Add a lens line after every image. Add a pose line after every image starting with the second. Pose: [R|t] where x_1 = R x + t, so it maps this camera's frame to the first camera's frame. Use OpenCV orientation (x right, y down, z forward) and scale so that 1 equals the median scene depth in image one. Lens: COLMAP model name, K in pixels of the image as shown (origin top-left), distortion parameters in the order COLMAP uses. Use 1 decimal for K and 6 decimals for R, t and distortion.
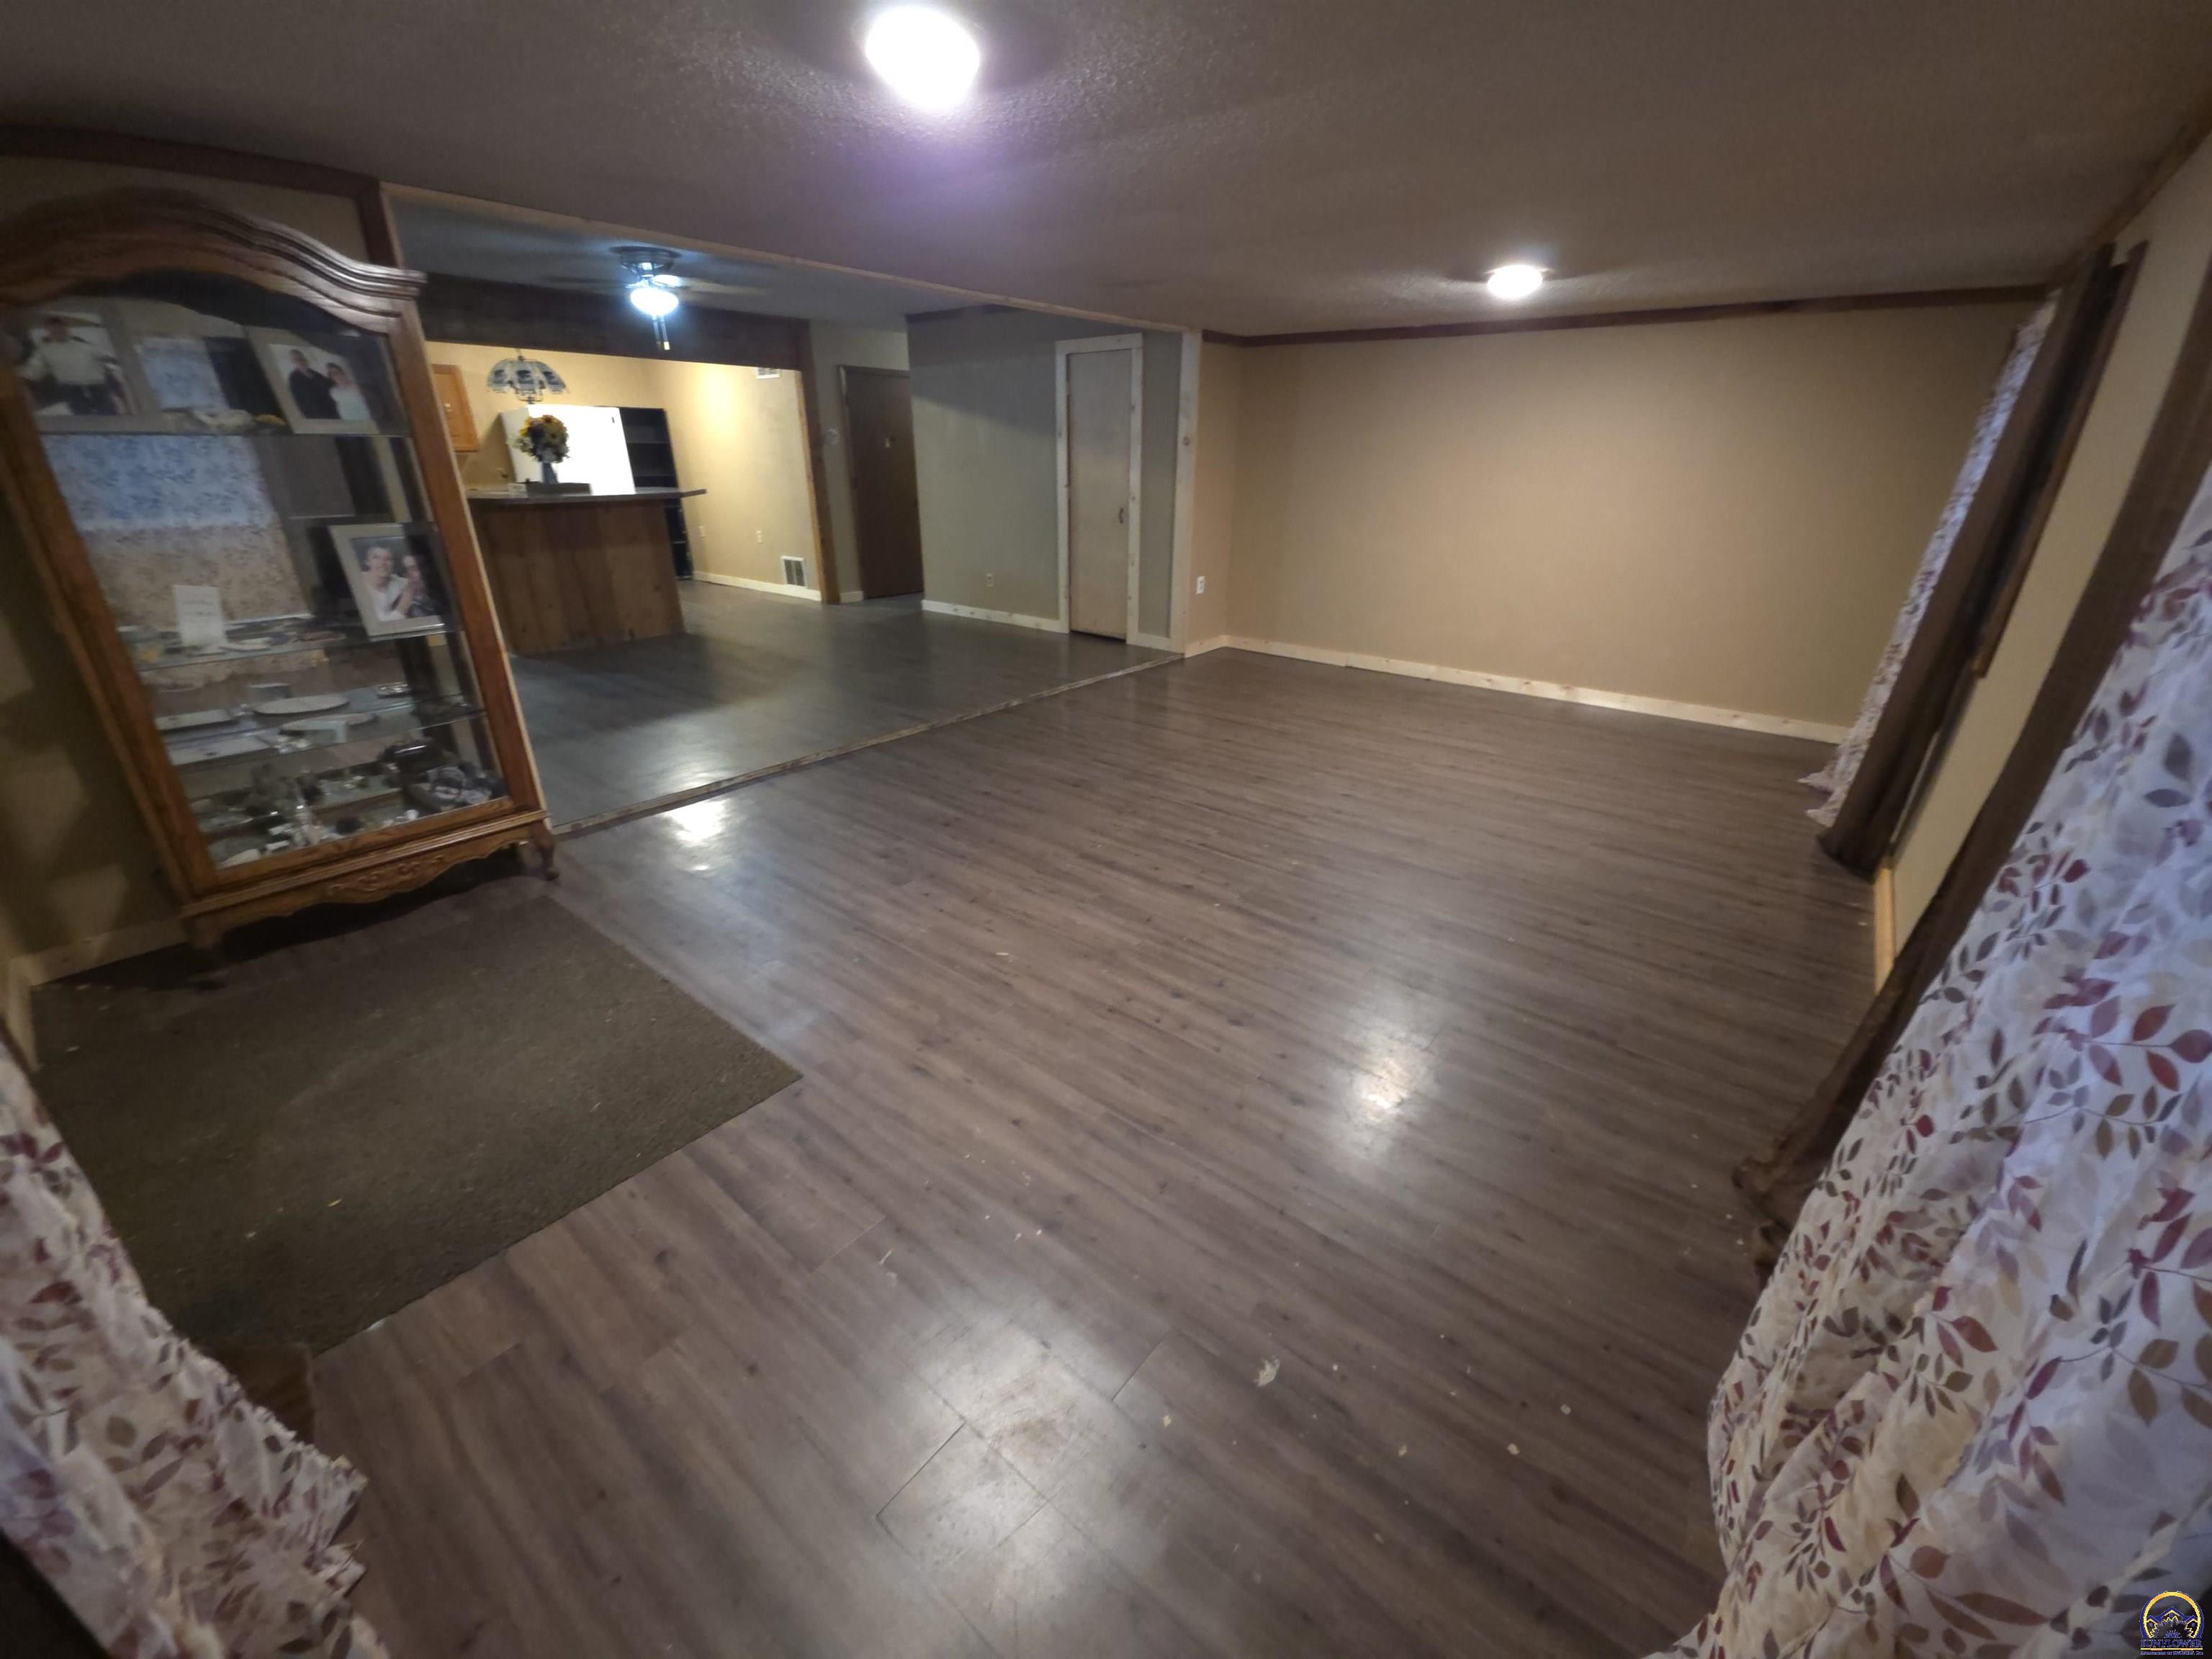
lens RADIAL K [[882.4, 0, 1109.8], [0, 882.4, 829.5], [0, 0, 1]] dist [-0.000864, -0.001605]
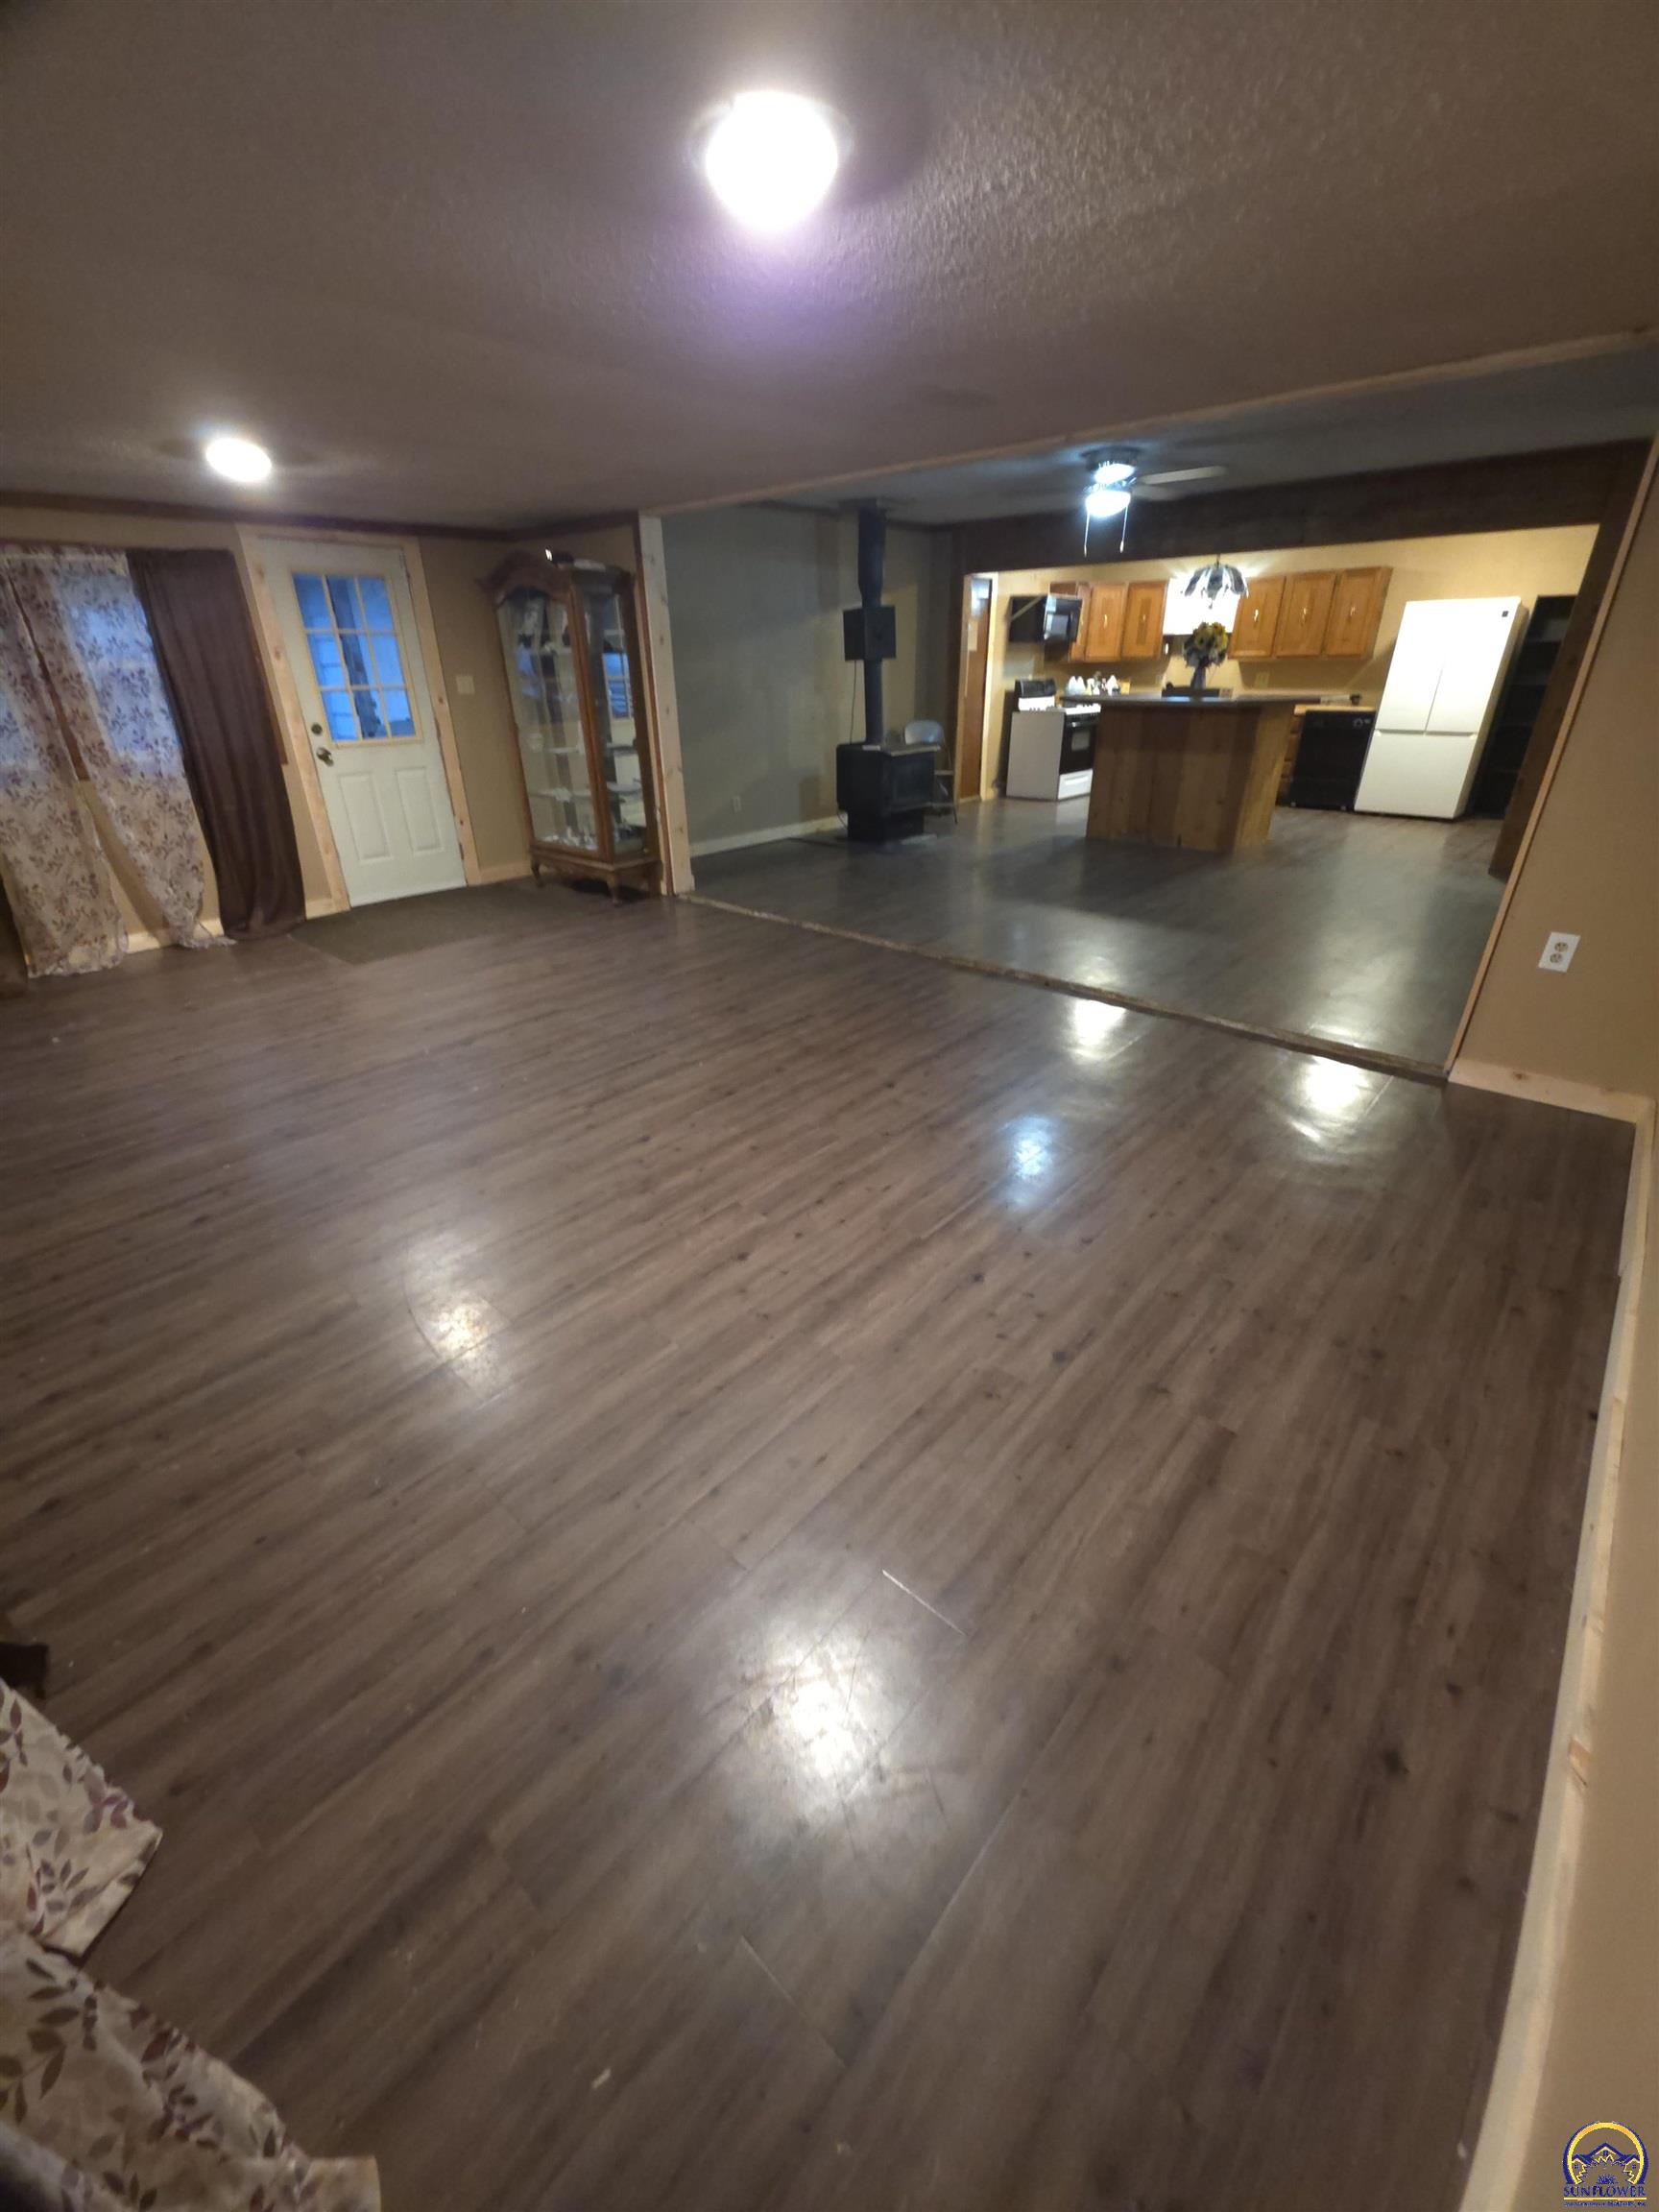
lens RADIAL K [[882.4, 0, 831.8], [0, 882.4, 1115.3], [0, 0, 1]] dist [-0.000864, -0.001605]
pose [[-0.047346, 0.451692, -0.890917, 0.885951], [-0.382508, 0.815731, 0.433901, -0.423278], [0.922738, 0.361326, 0.134154, 1.020728]]
